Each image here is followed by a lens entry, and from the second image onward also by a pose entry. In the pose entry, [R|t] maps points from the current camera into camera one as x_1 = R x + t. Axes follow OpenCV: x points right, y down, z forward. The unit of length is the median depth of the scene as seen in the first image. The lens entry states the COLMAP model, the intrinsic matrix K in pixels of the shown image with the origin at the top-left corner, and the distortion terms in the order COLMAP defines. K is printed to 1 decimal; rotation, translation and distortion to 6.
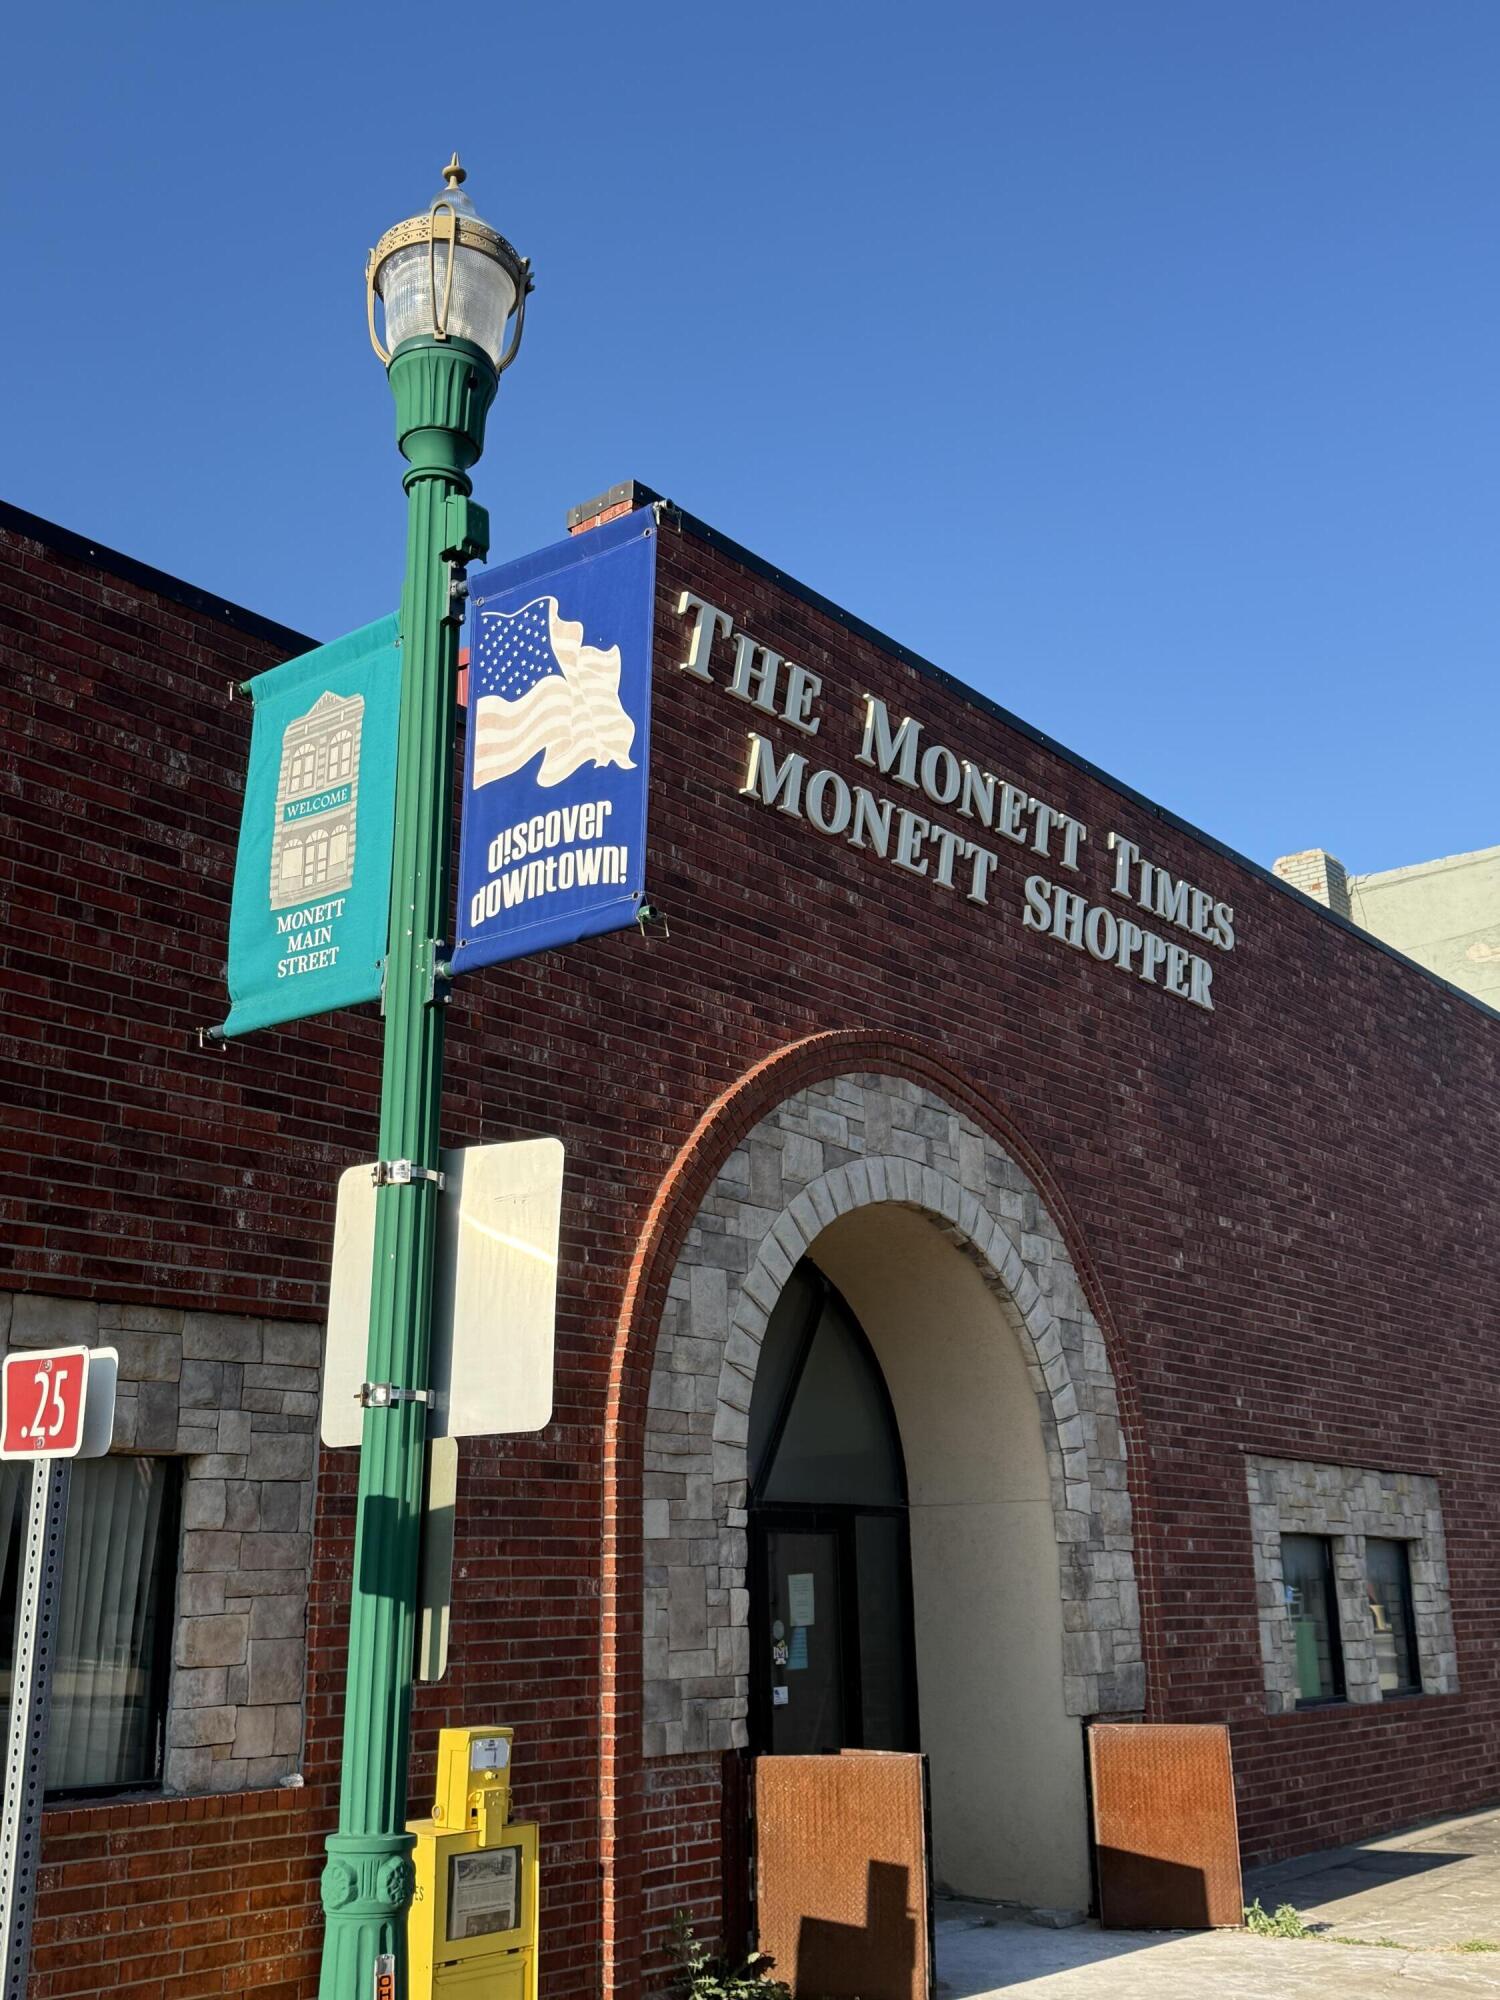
lens RADIAL K [[1979.3, 0, 750.0], [0, 1979.3, 1000.0], [0, 0, 1]] dist [0.207632, -0.455173]
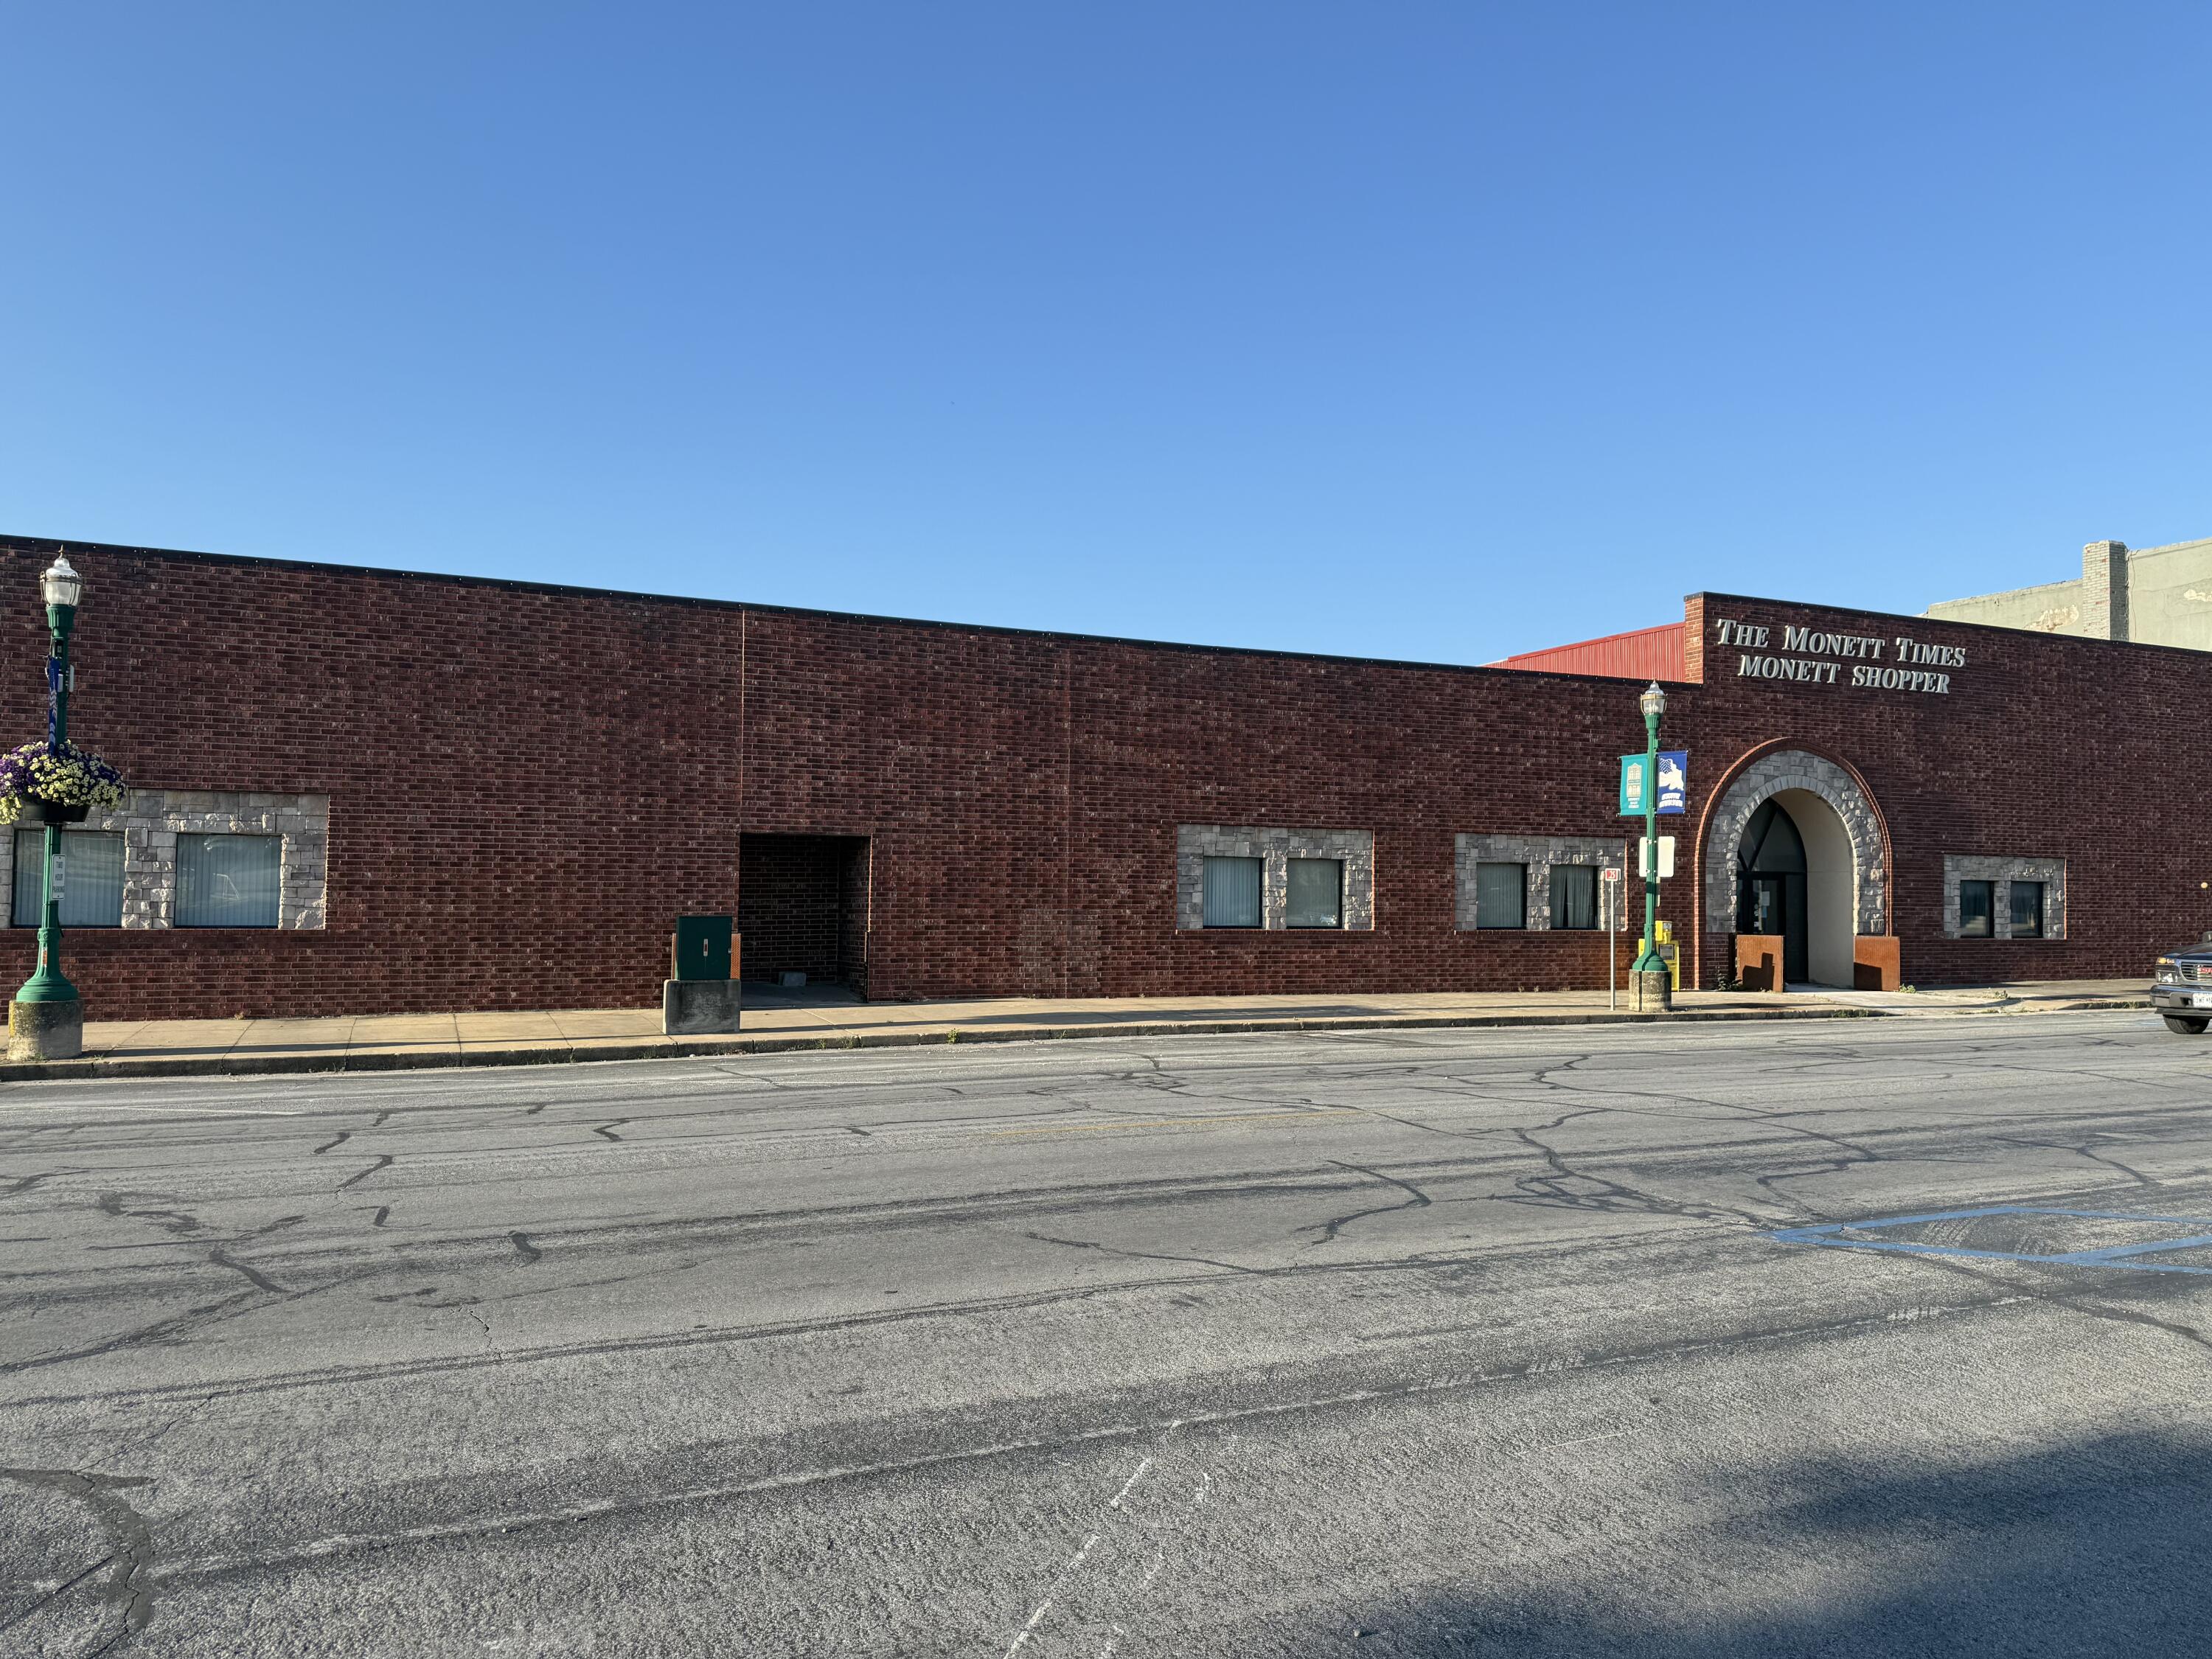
lens RADIAL K [[1546.9, 0, 1106.0], [0, 1546.9, 829.5], [0, 0, 1]] dist [0.004065, -0.000729]
pose [[0.888207, 0.011031, -0.459311, 0.275300], [0.105882, 0.967887, 0.227998, -0.613989], [0.447076, -0.251143, 0.858516, -1.989801]]
